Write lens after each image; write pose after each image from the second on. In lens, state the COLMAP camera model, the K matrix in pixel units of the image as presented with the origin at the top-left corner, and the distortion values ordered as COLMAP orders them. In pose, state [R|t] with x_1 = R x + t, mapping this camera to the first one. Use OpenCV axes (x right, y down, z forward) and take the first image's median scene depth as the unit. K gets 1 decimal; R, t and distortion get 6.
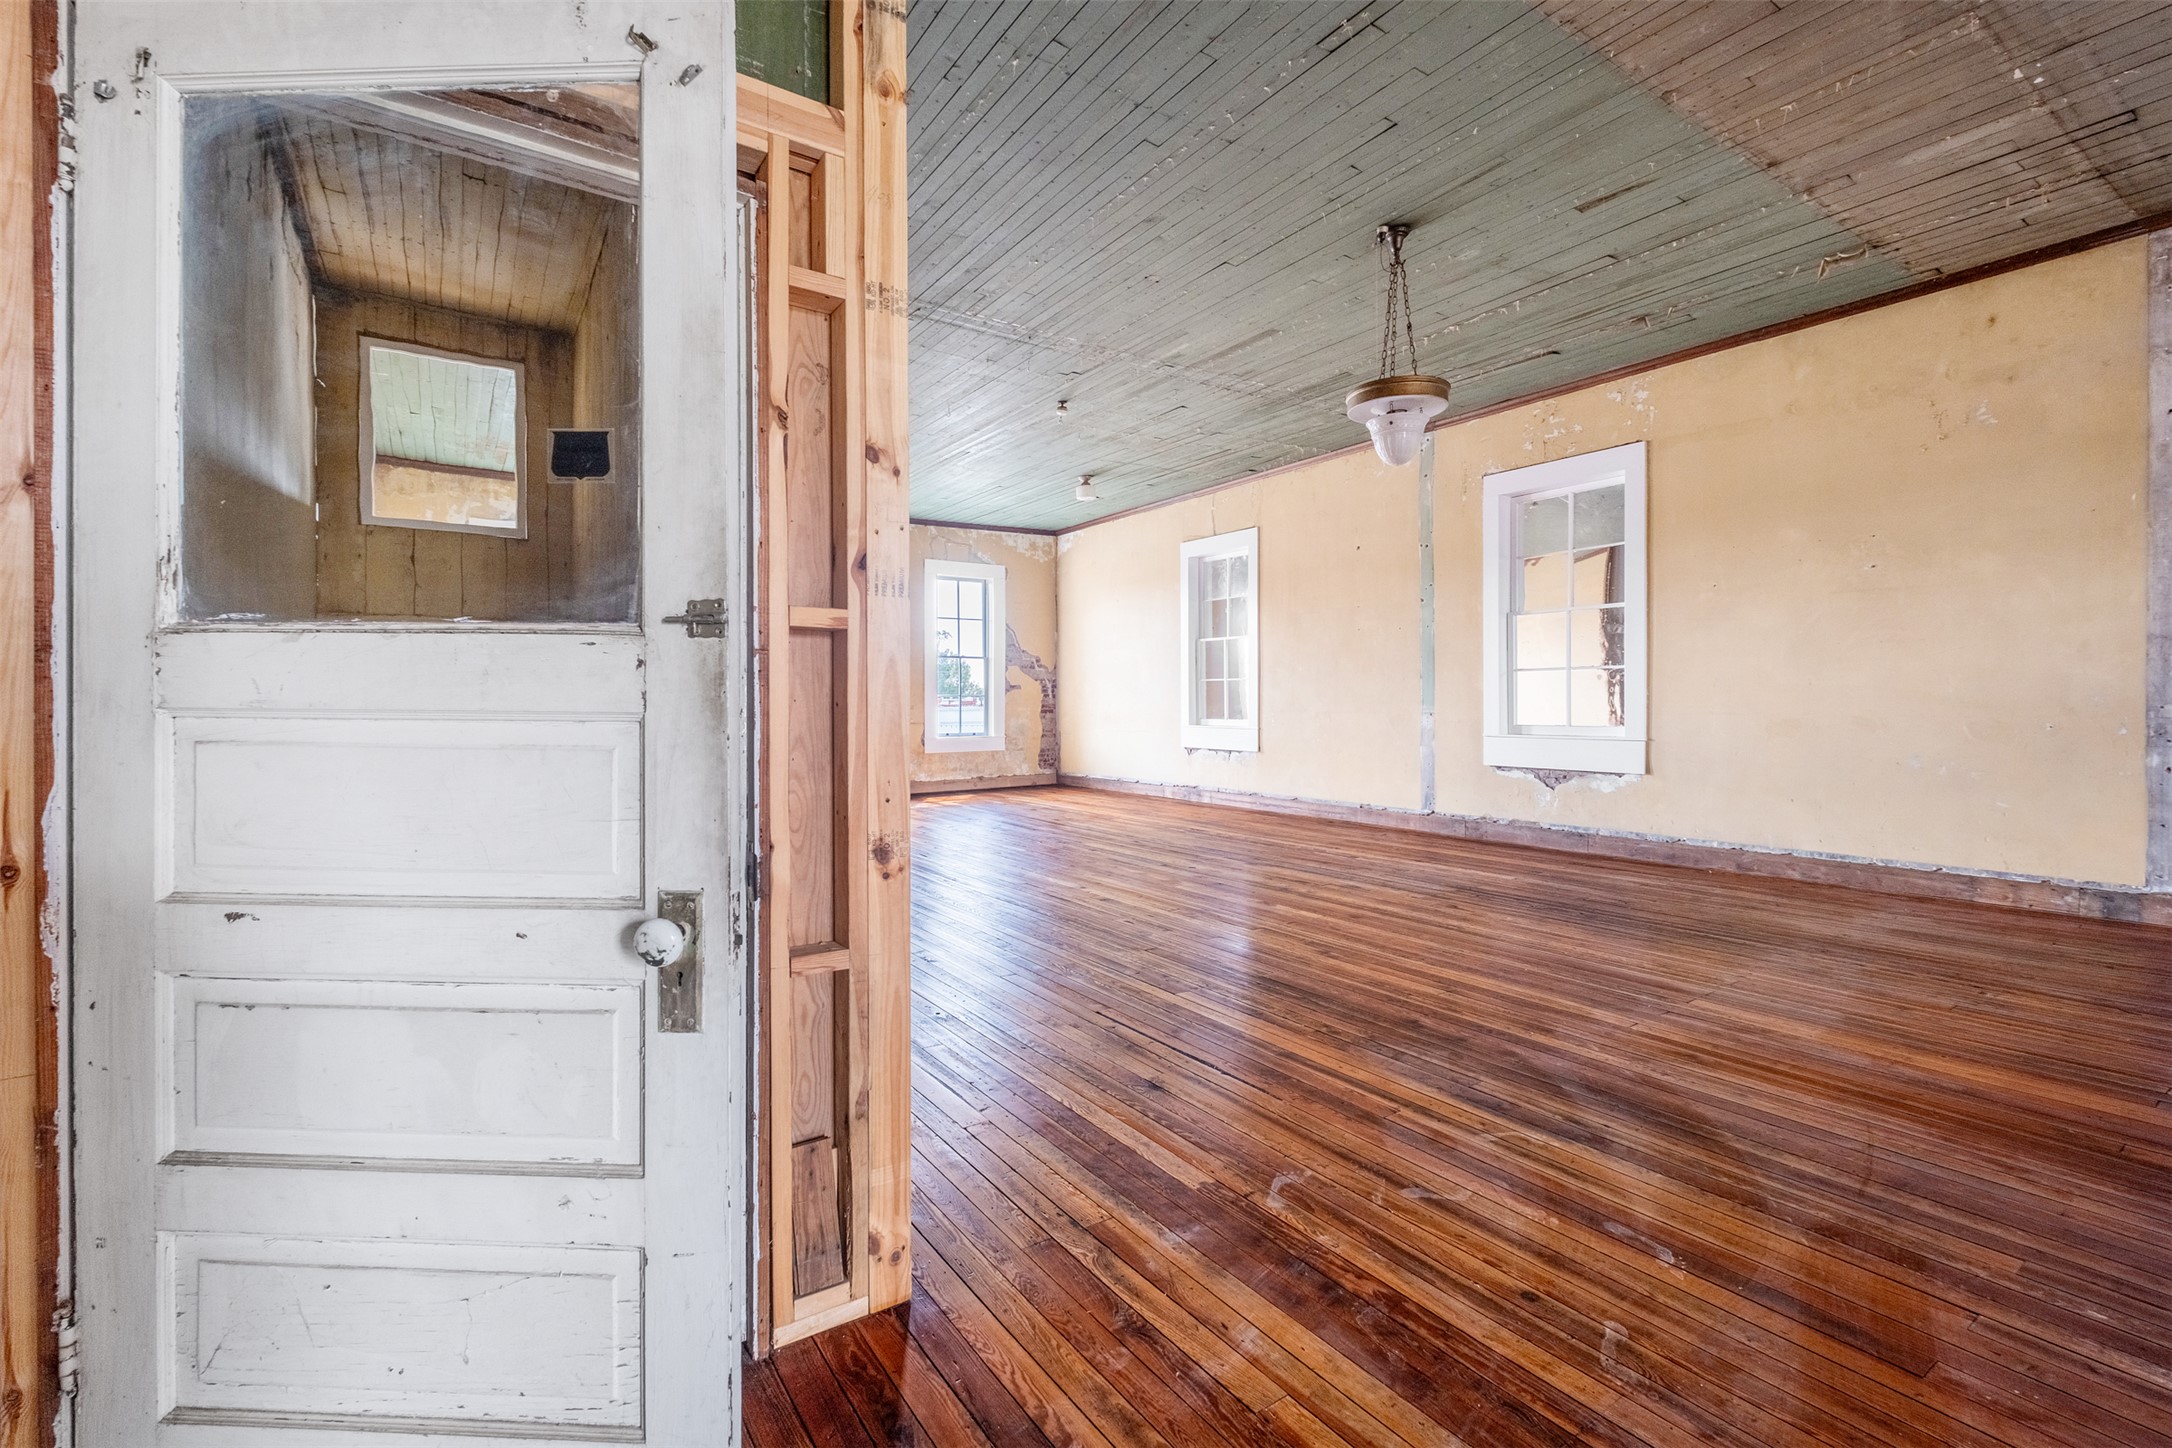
lens RADIAL K [[940.3, 0, 1080.5], [0, 940.3, 708.0], [0, 0, 1]] dist [0.000608, -0.004512]
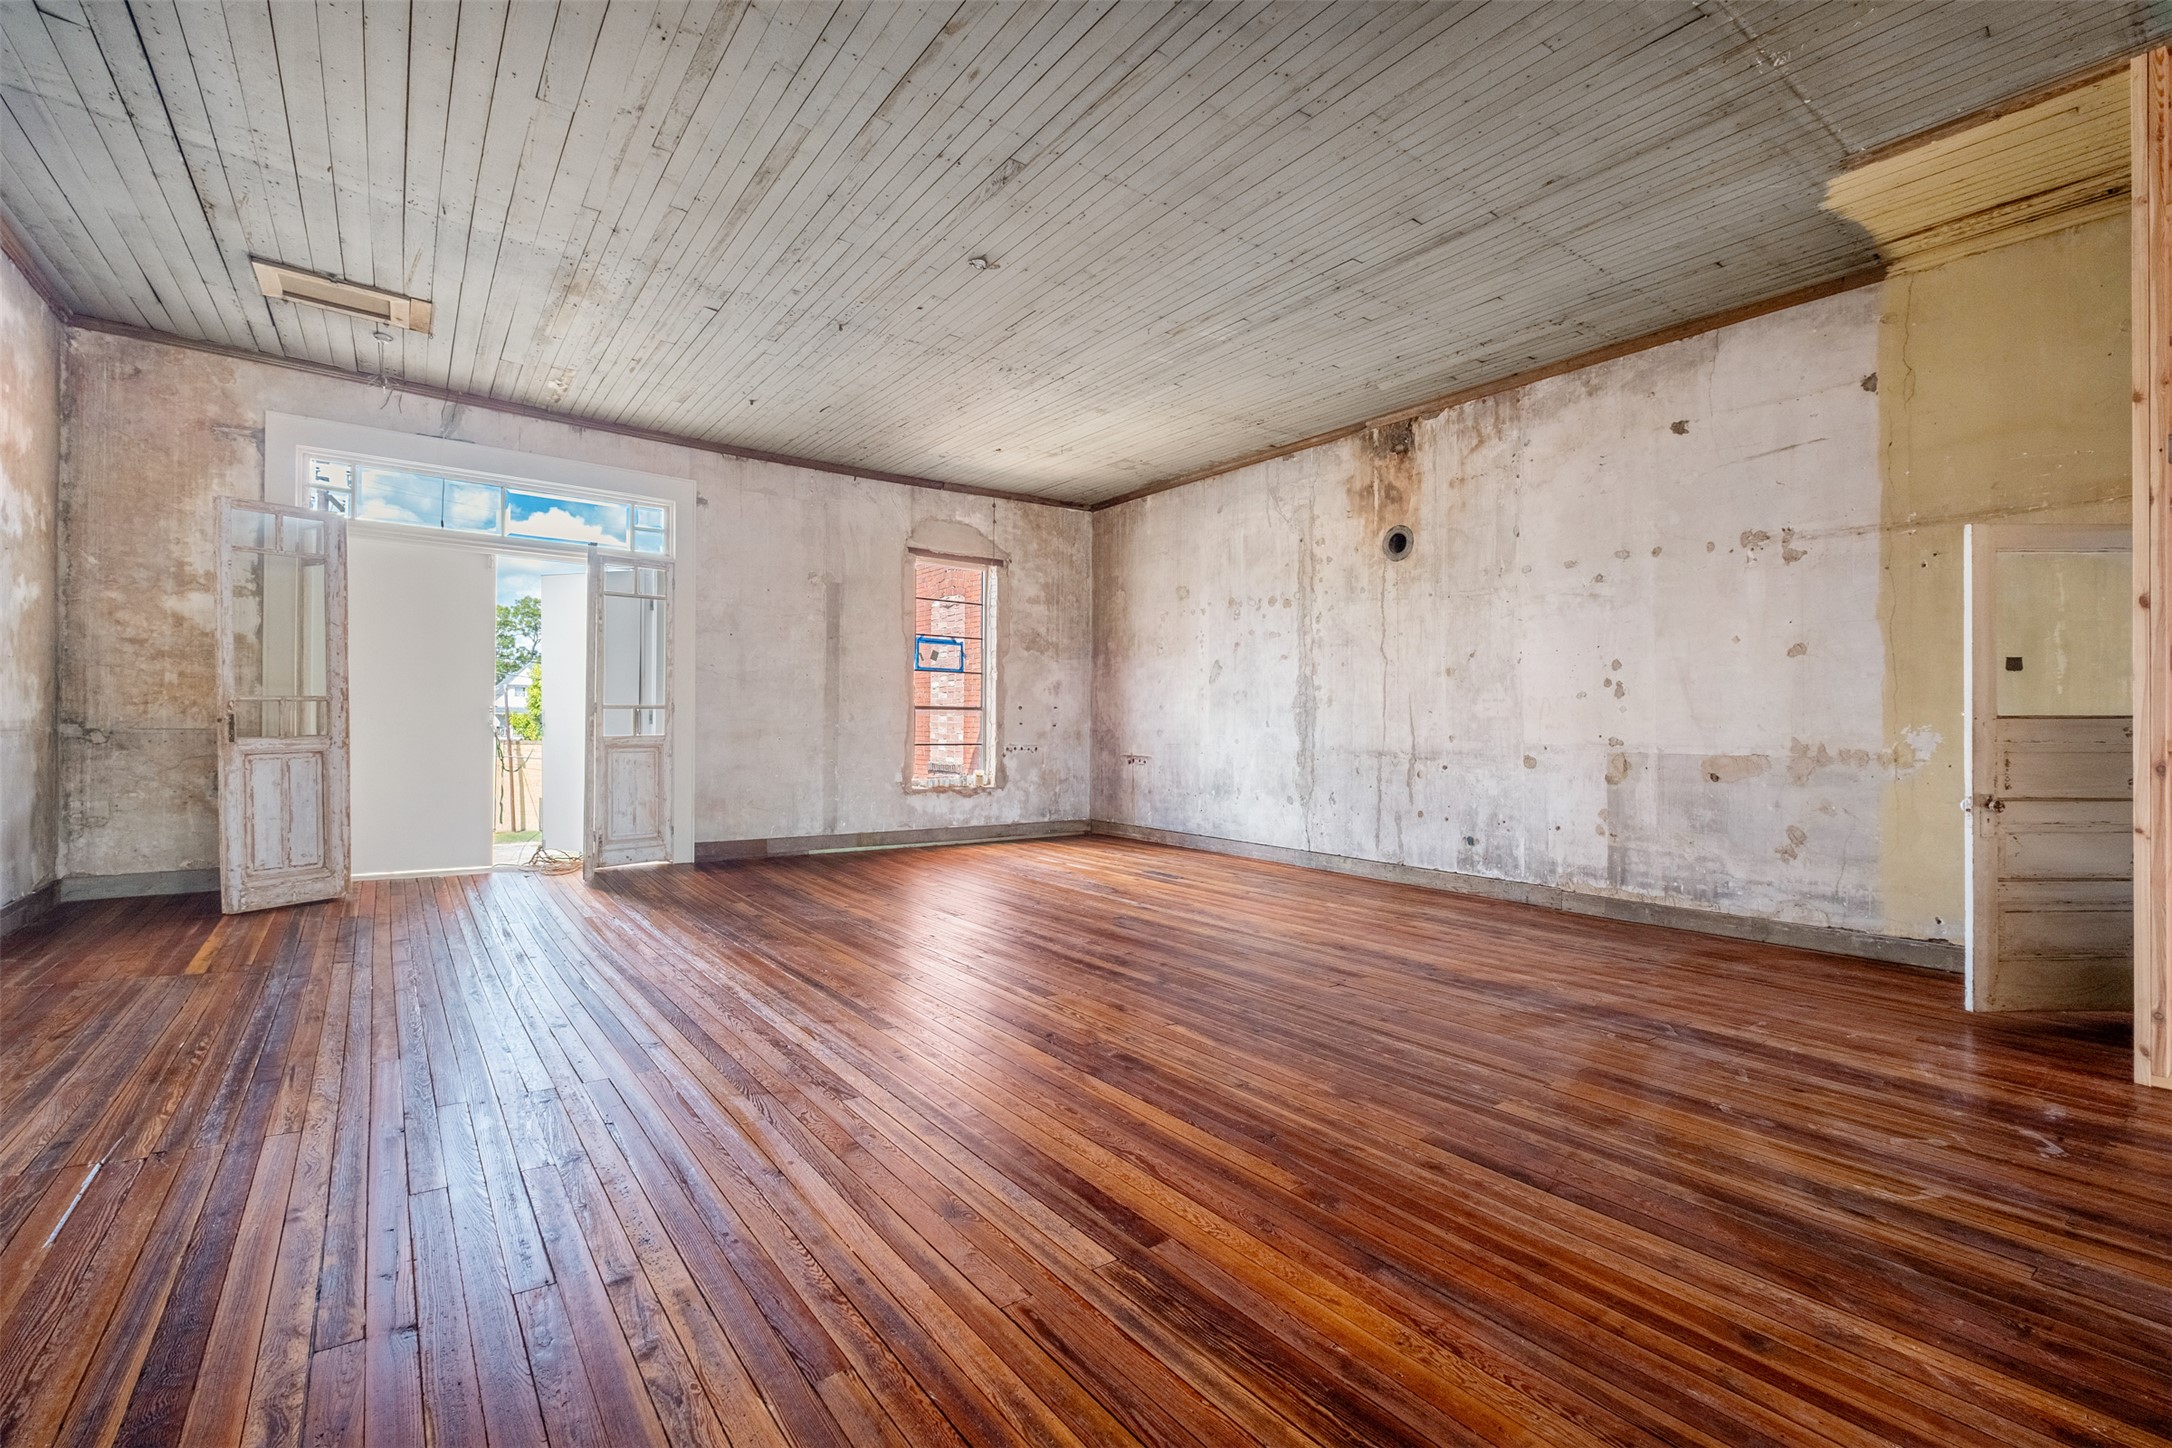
lens RADIAL K [[938.8, 0, 1086.0], [0, 938.8, 724.0], [0, 0, 1]] dist [0.000791, -0.003179]
pose [[-0.998591, -0.008855, -0.052326, 0.712817], [-0.008938, 0.999959, 0.001354, -0.007829], [0.052312, 0.001820, -0.998629, 1.008287]]
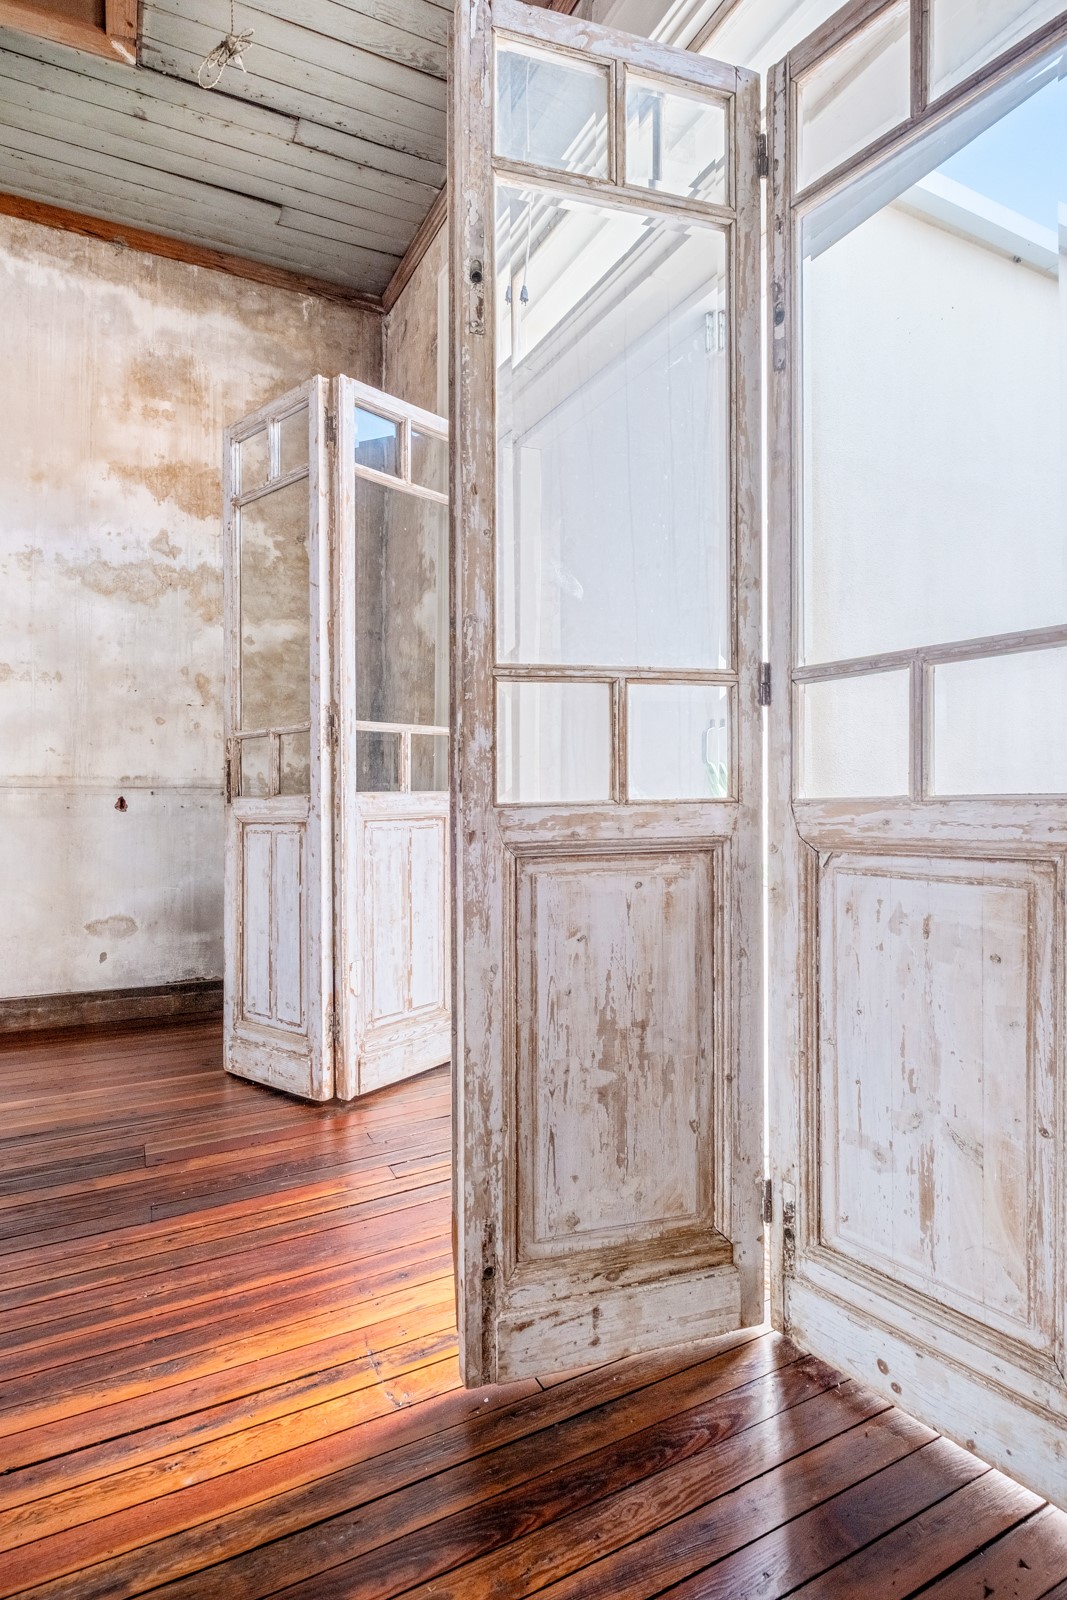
lens RADIAL K [[806.0, 0, 533.7], [0, 806.0, 796.5], [0, 0, 1]] dist [-0.003973, -0.005044]
pose [[0.125114, -0.000609, 0.992142, 1.092127], [0.001749, 0.999998, 0.000394, 0.020633], [-0.992141, 0.001686, 0.125114, -0.498322]]
